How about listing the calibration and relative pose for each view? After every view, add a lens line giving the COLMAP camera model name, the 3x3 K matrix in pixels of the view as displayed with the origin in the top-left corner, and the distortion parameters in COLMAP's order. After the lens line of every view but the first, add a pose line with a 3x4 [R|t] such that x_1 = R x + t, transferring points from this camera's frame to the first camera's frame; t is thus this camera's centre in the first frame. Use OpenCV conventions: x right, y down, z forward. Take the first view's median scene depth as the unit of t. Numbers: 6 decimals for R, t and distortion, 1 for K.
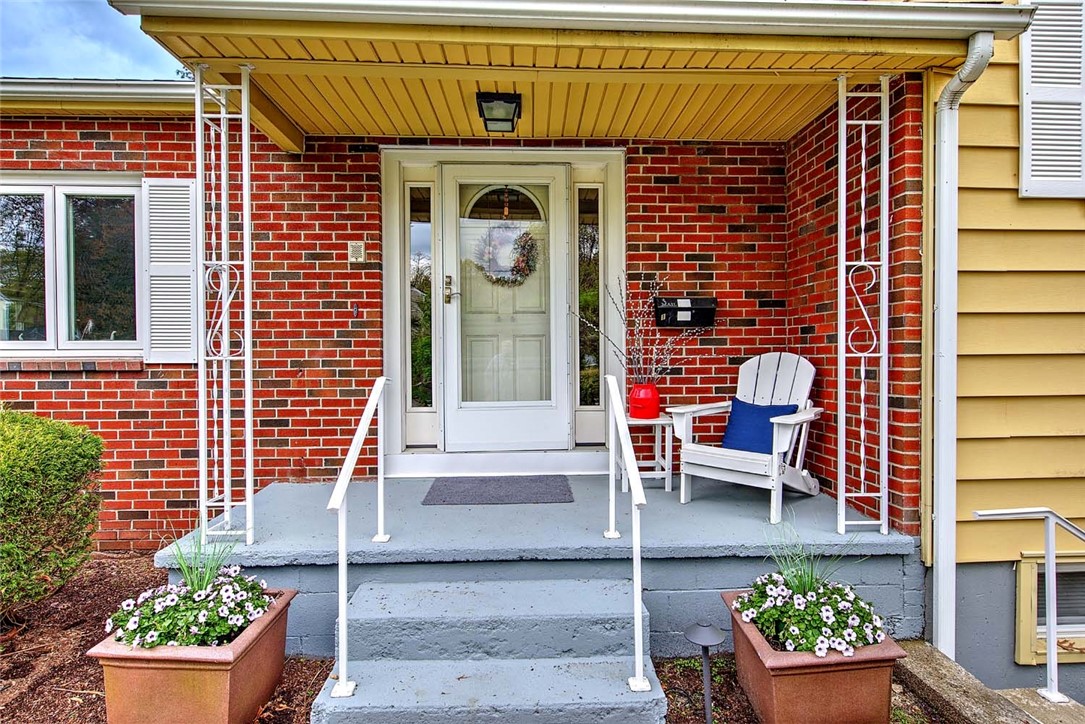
lens RADIAL K [[542.9, 0, 542.5], [0, 542.9, 362.0], [0, 0, 1]] dist [-0.000392, -0.000031]
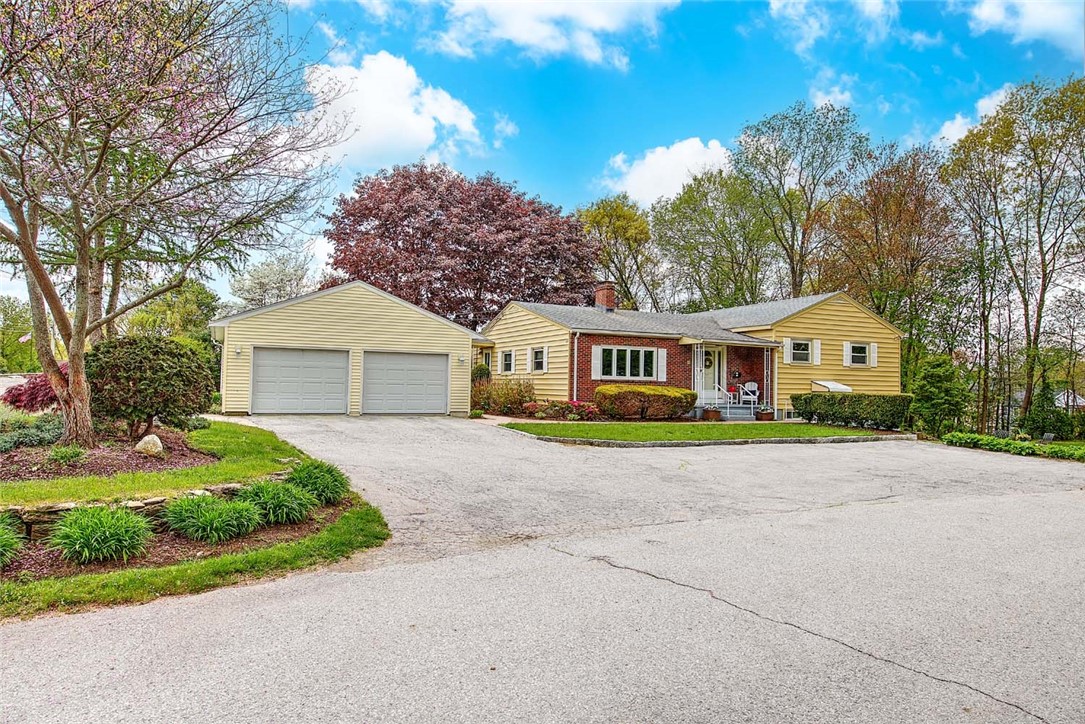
lens RADIAL K [[738.9, 0, 542.5], [0, 738.9, 362.0], [0, 0, 1]] dist [-0.001190, -0.000095]
pose [[0.957057, 0.036151, 0.287636, -5.005439], [-0.022861, 0.998516, -0.049432, 0.260037], [-0.288996, 0.040733, 0.956463, -7.415566]]
